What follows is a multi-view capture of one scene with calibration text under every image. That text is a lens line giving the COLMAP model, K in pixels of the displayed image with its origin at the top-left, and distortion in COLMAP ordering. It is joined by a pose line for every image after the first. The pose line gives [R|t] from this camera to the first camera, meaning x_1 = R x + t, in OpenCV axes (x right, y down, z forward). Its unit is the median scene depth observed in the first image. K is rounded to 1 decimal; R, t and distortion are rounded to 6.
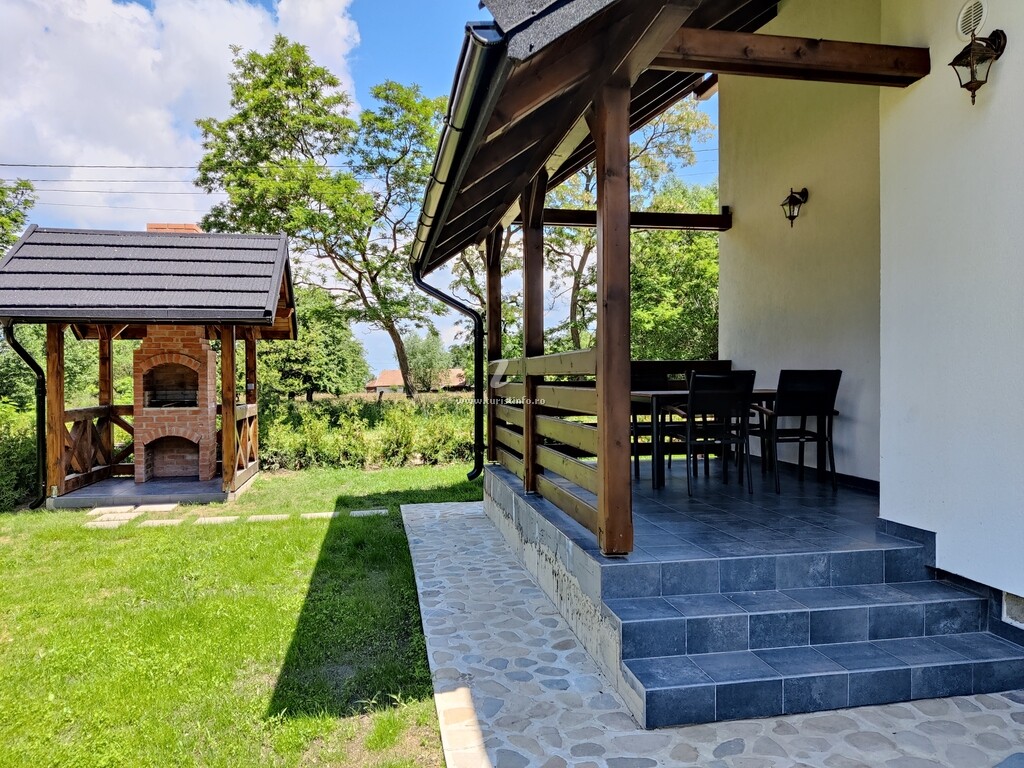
lens RADIAL K [[762.6, 0, 517.2], [0, 762.6, 376.0], [0, 0, 1]] dist [0.020777, -0.017726]
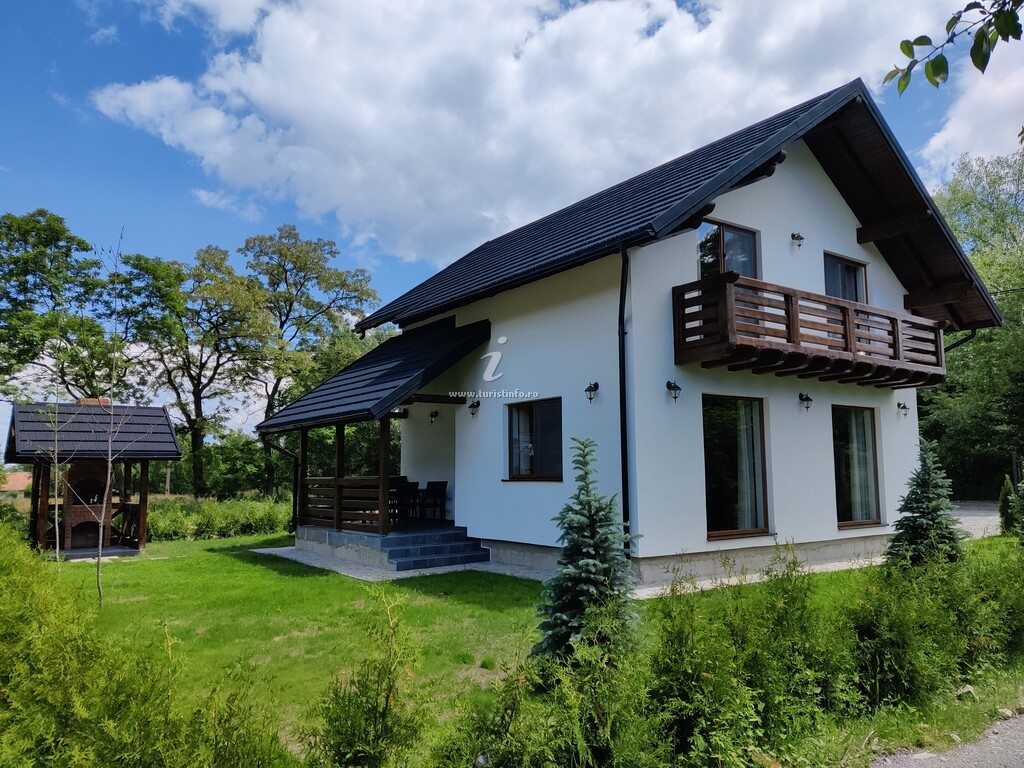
lens RADIAL K [[762.6, 0, 516.8], [0, 762.6, 385.7], [0, 0, 1]] dist [0.020777, -0.017726]
pose [[0.899335, 0.040209, 0.435407, -0.357718], [0.010922, 0.993387, -0.114297, -0.020024], [-0.437123, 0.107547, 0.892948, -1.013999]]
